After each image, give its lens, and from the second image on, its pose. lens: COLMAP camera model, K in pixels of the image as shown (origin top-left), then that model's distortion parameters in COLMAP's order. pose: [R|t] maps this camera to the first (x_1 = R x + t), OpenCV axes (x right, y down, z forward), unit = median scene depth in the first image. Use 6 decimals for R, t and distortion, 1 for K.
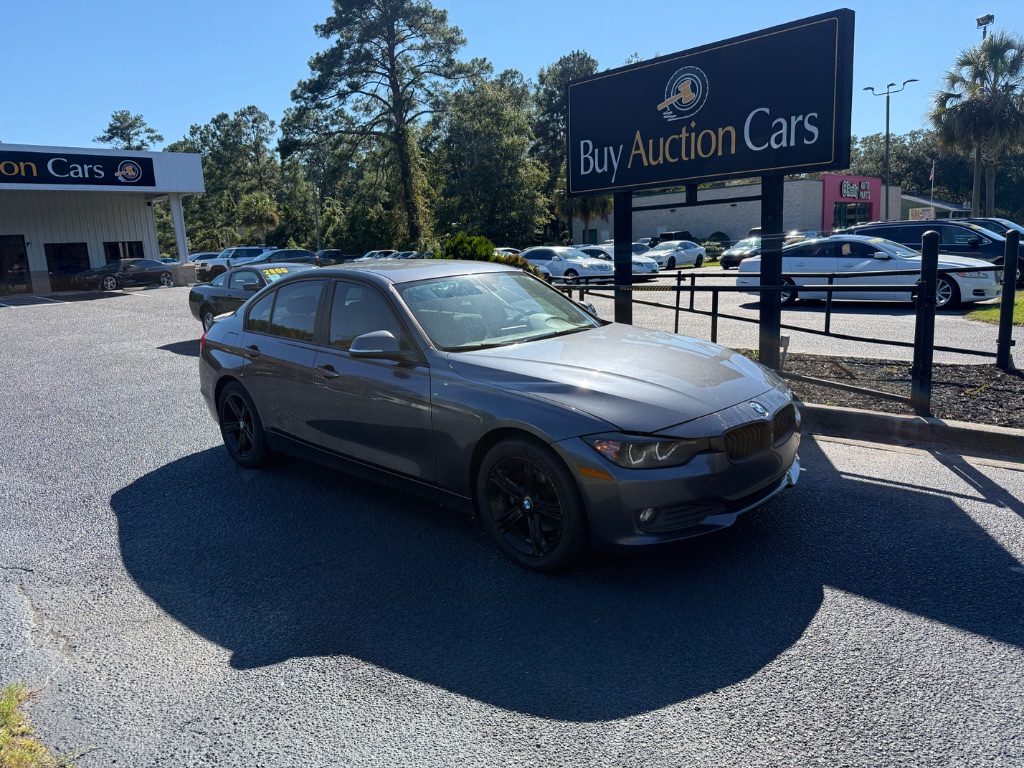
lens RADIAL K [[721.7, 0, 517.3], [0, 721.7, 385.9], [0, 0, 1]] dist [0.035914, -0.050274]
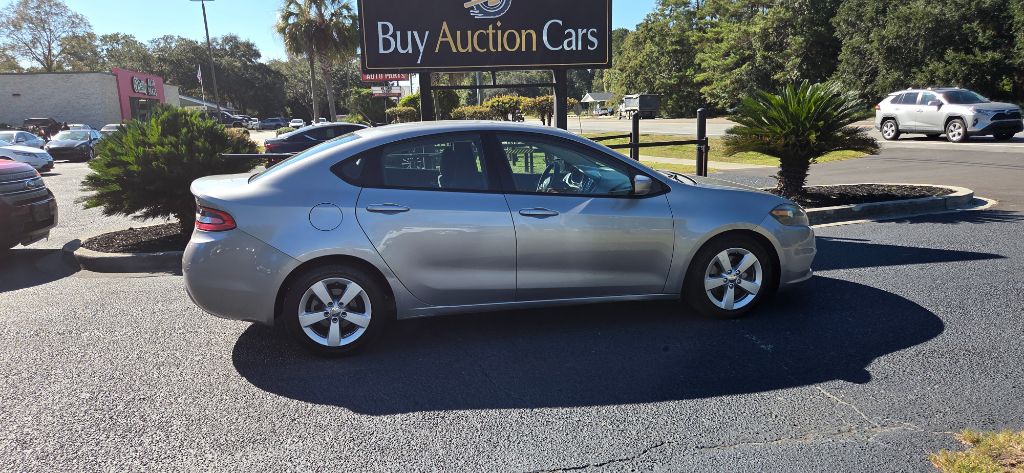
lens RADIAL K [[683.4, 0, 496.0], [0, 683.4, 245.2], [0, 0, 1]] dist [0.060225, -0.045231]
pose [[0.572948, -0.126594, 0.809756, -0.190066], [0.161463, 0.986071, 0.039915, -0.007246], [-0.803530, 0.107876, 0.585408, 0.084950]]
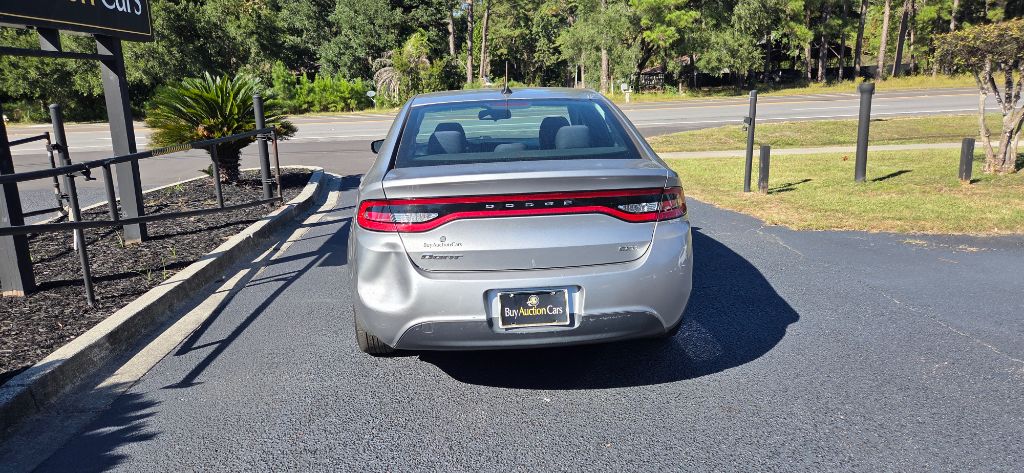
lens RADIAL K [[683.4, 0, 503.8], [0, 683.4, 232.1], [0, 0, 1]] dist [0.060225, -0.045231]
pose [[-0.725279, -0.070473, 0.684839, -0.161387], [0.200237, 0.930150, 0.307777, -0.052302], [-0.658693, 0.360355, -0.660506, 0.315467]]
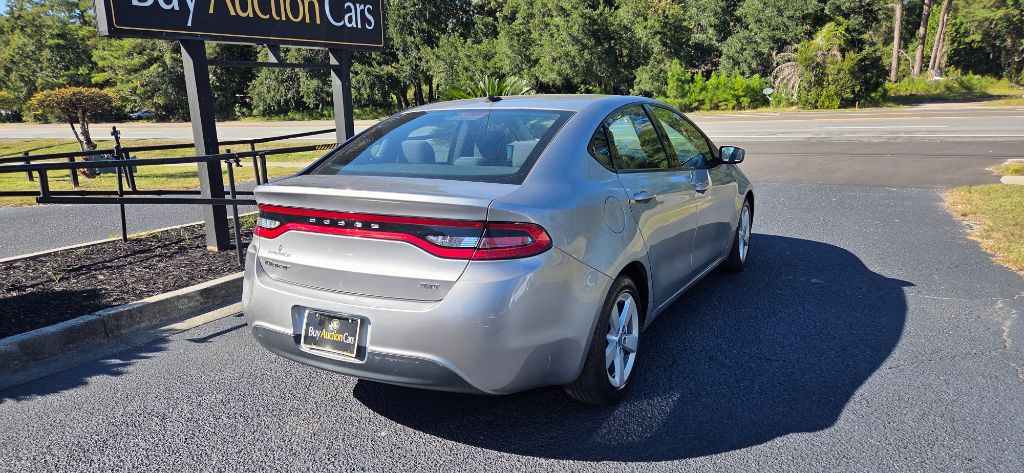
lens RADIAL K [[683.4, 0, 501.5], [0, 683.4, 240.2], [0, 0, 1]] dist [0.060225, -0.045231]
pose [[-0.215689, -0.144167, 0.965761, -0.193245], [0.228053, 0.954251, 0.193381, -0.034410], [-0.949458, 0.261955, -0.172944, 0.236894]]
